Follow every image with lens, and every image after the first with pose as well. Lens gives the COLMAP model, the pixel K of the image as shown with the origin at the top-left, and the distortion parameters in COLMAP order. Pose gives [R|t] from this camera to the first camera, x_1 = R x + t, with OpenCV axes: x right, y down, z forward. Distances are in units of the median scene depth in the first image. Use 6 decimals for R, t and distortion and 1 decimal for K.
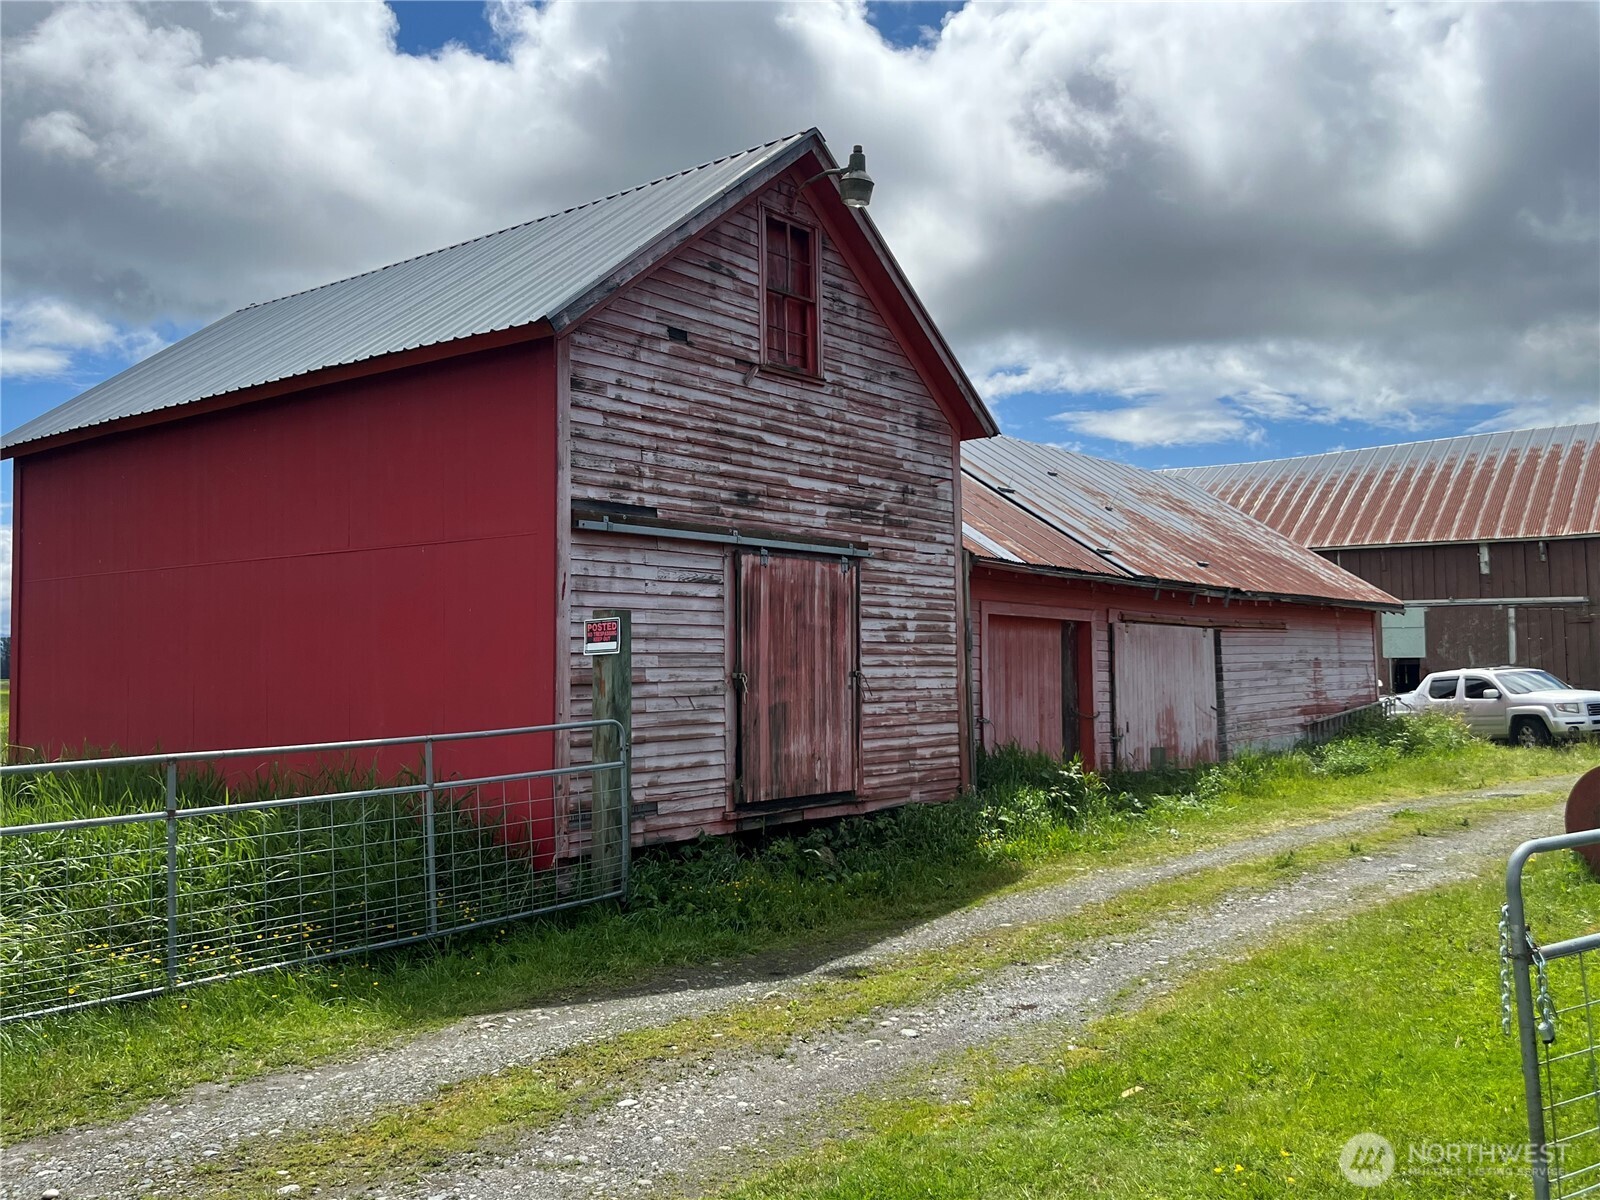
lens RADIAL K [[1345.7, 0, 800.1], [0, 1345.7, 603.0], [0, 0, 1]] dist [0.080410, 0.000596]
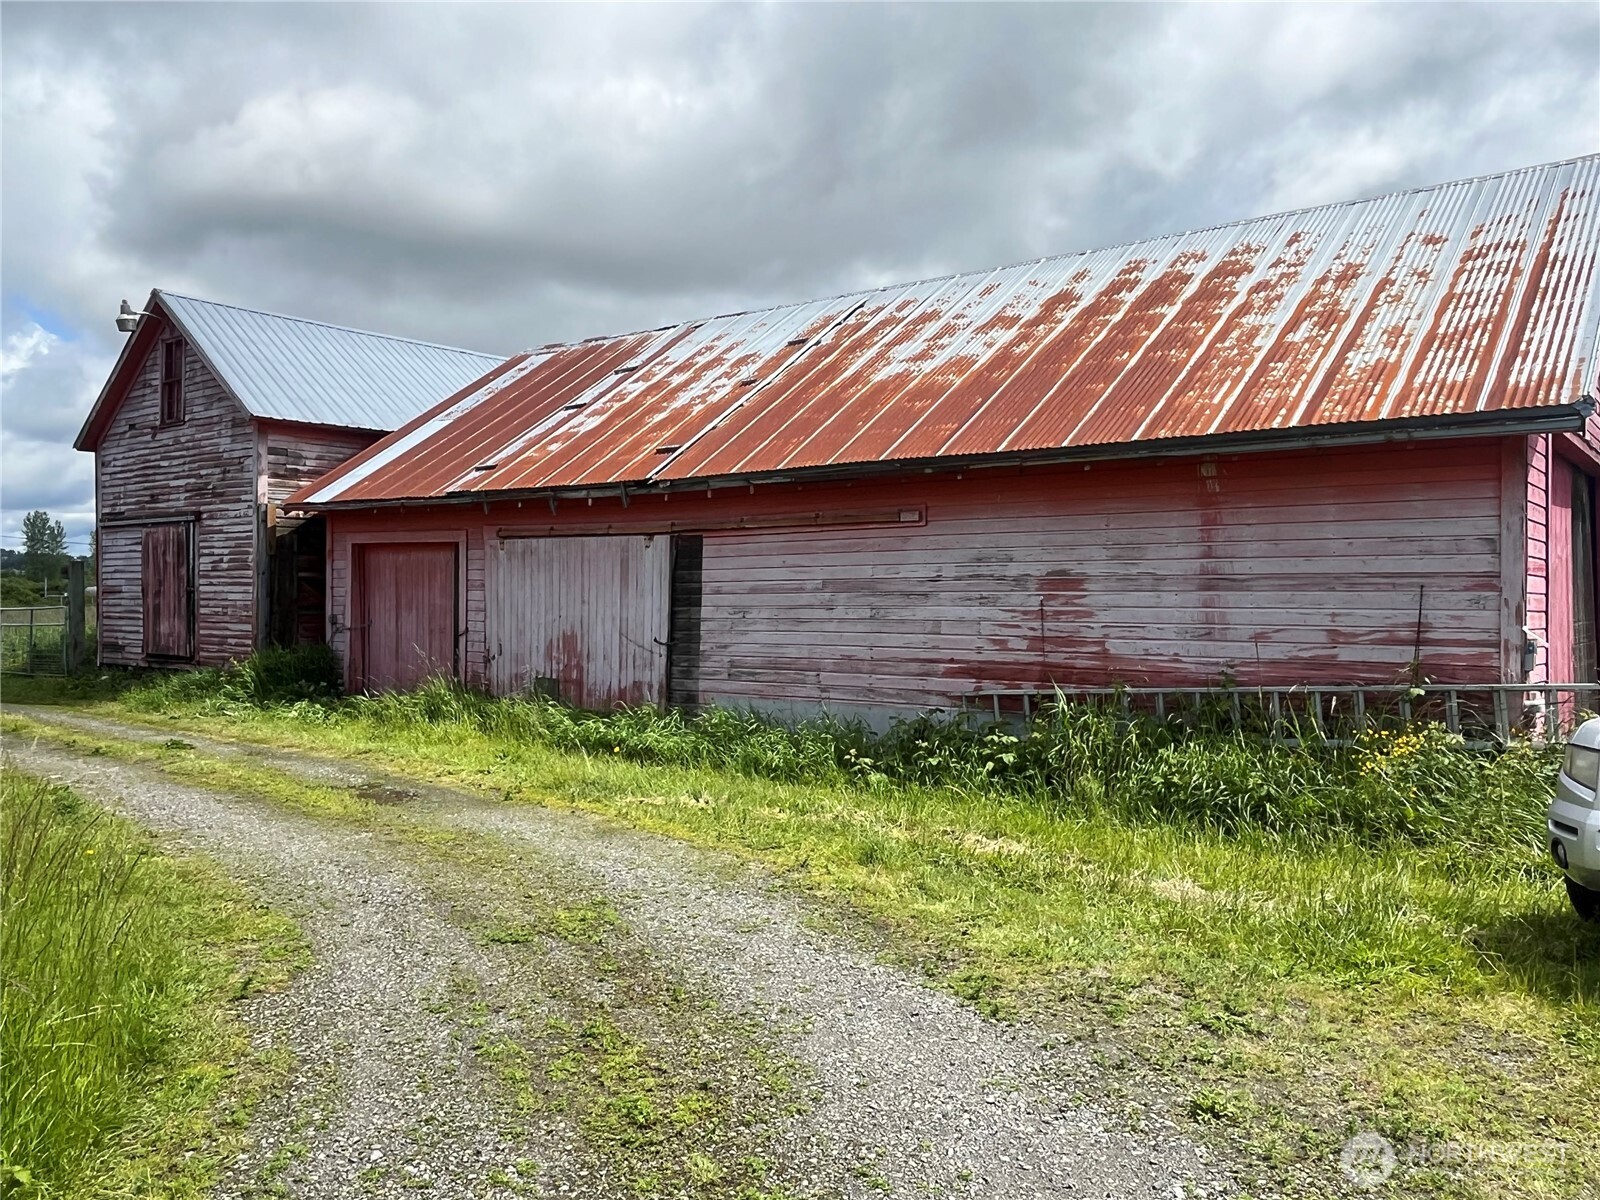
lens RADIAL K [[1214.3, 0, 800.6], [0, 1214.3, 597.3], [0, 0, 1]] dist [-0.005415, -0.003738]
pose [[0.022074, 0.021325, -0.999529, 1.513566], [0.052099, 0.998390, 0.022451, 0.064908], [0.998398, -0.052570, 0.020927, 1.650371]]
